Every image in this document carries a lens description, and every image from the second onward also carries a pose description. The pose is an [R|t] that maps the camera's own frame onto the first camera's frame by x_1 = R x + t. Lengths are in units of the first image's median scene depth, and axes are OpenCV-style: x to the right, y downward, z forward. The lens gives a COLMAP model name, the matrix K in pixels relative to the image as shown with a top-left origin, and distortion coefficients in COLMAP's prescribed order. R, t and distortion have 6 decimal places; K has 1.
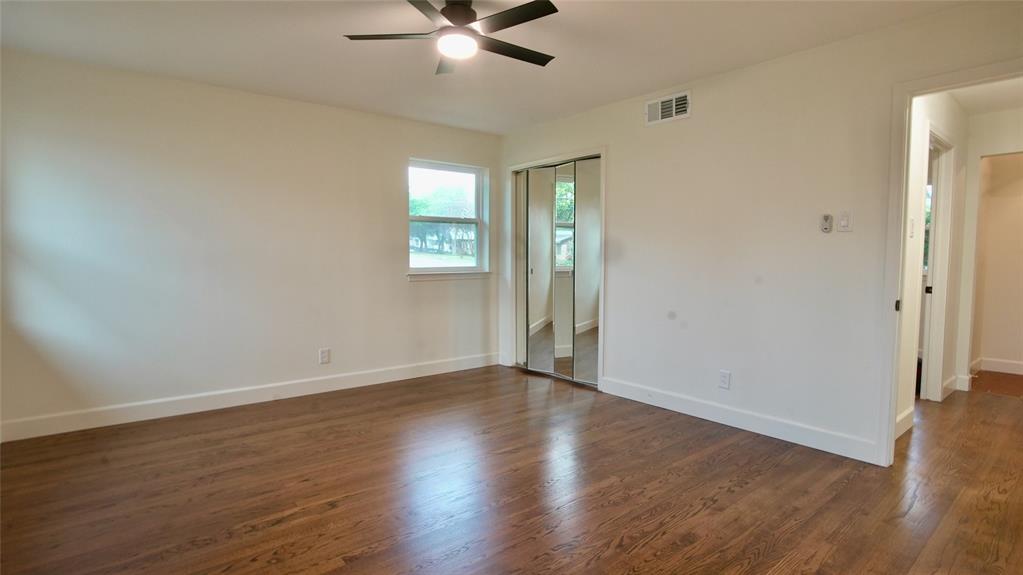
lens RADIAL K [[480.5, 0, 506.5], [0, 480.5, 287.8], [0, 0, 1]] dist [-0.069211, 0.029335]
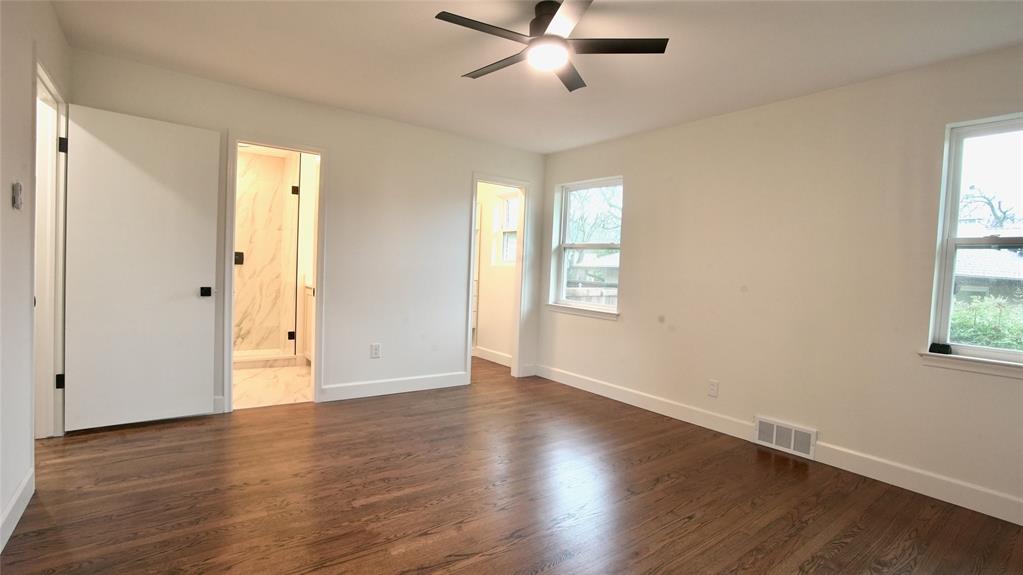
lens RADIAL K [[480.5, 0, 506.5], [0, 480.5, 287.8], [0, 0, 1]] dist [-0.069211, 0.029335]
pose [[-0.998353, -0.049330, 0.029286, -0.071366], [-0.045934, 0.993192, 0.107053, -0.133201], [-0.034367, 0.105531, -0.993822, 1.987782]]
